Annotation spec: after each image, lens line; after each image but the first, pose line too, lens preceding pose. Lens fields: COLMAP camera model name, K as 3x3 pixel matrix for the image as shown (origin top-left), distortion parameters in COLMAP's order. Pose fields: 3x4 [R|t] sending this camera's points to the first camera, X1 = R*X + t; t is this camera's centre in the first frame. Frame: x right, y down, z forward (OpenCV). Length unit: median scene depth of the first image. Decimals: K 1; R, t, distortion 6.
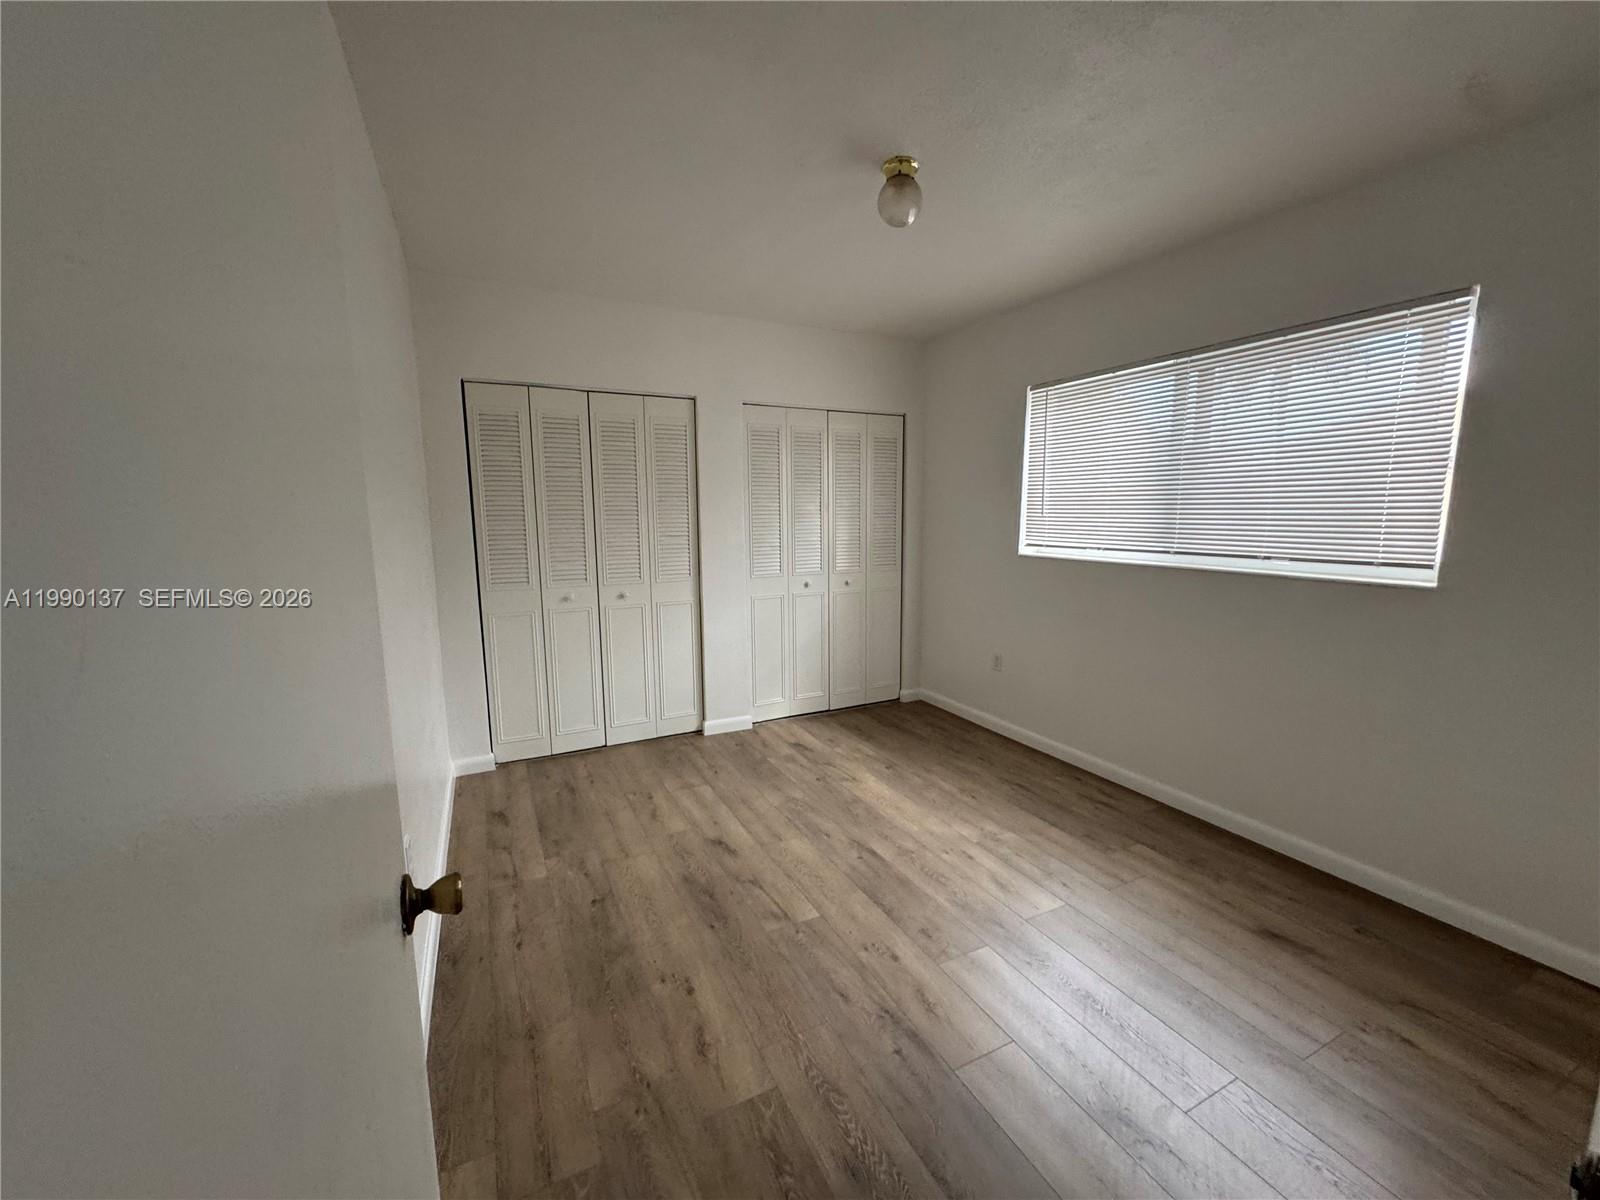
lens RADIAL K [[639.4, 0, 801.3], [0, 639.4, 601.0], [0, 0, 1]] dist [-0.001596, -0.000449]
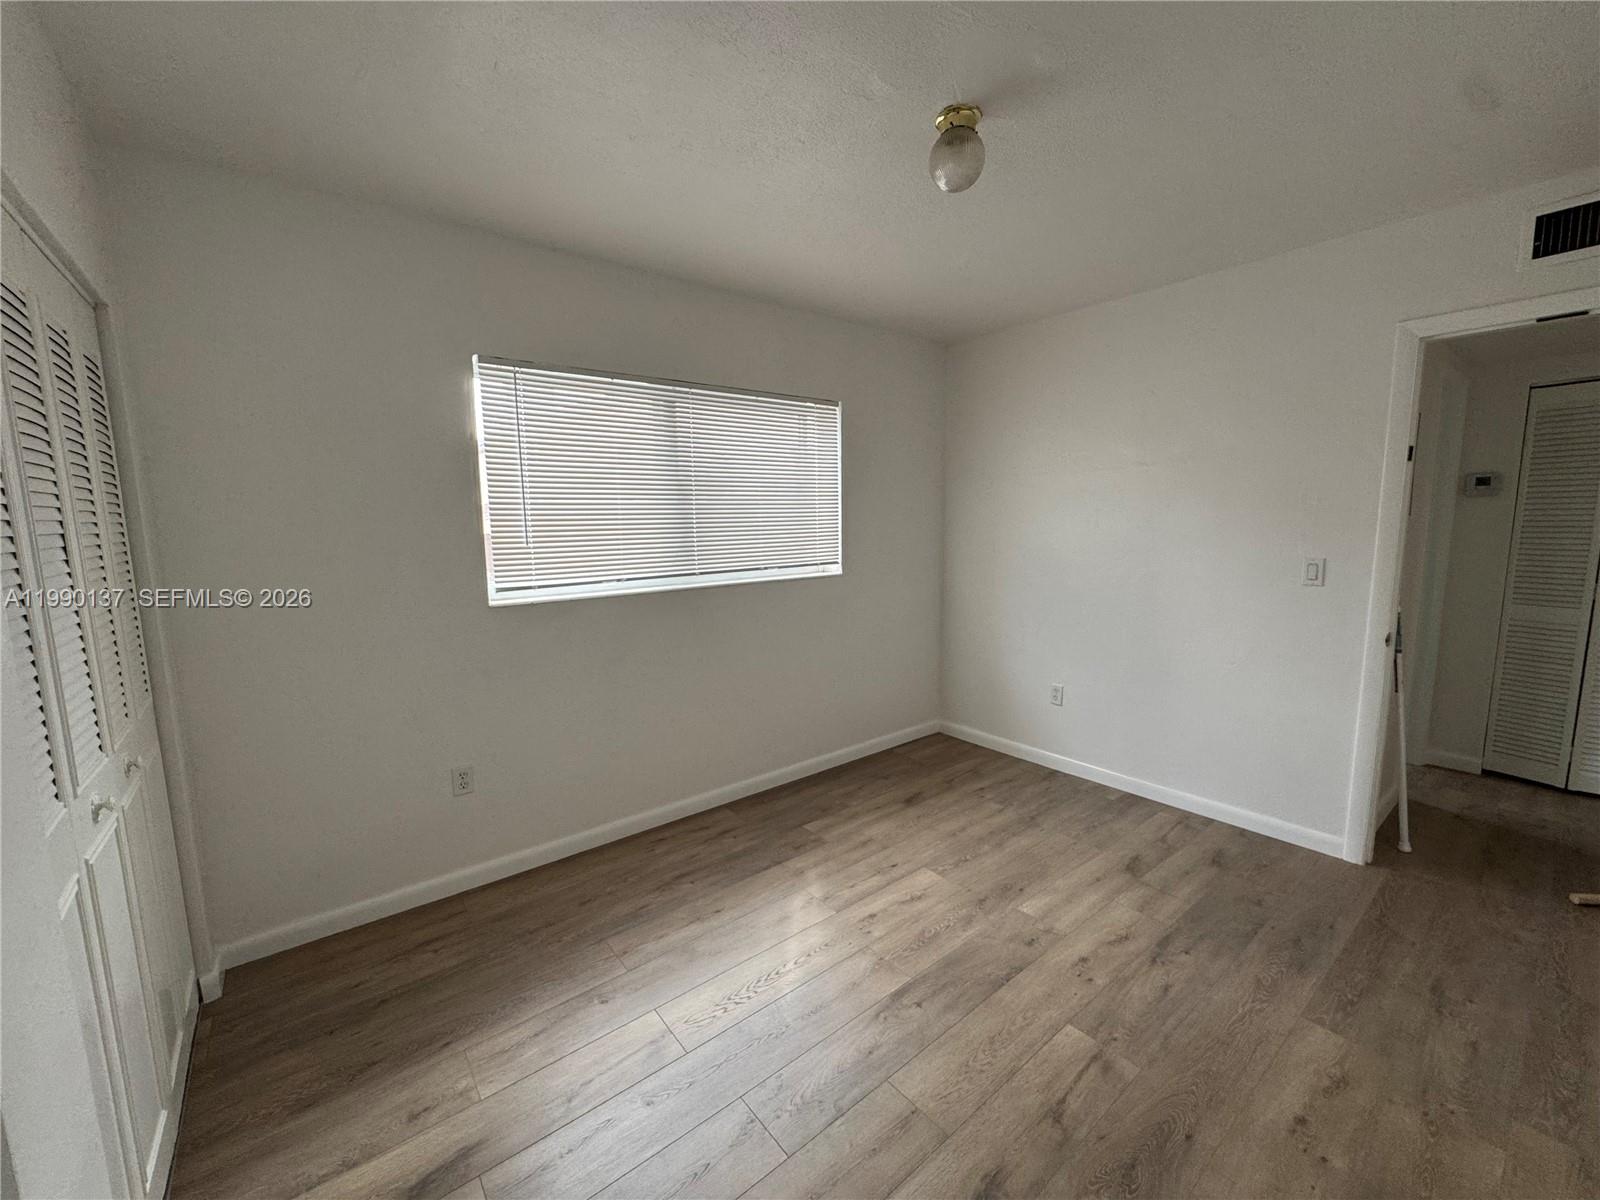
lens RADIAL K [[639.4, 0, 802.2], [0, 639.4, 598.8], [0, 0, 1]] dist [-0.001596, -0.000449]
pose [[-0.203880, -0.114662, 0.972258, -0.560109], [0.155332, 0.976749, 0.147764, -0.192328], [-0.966595, 0.181149, -0.181328, 1.212193]]
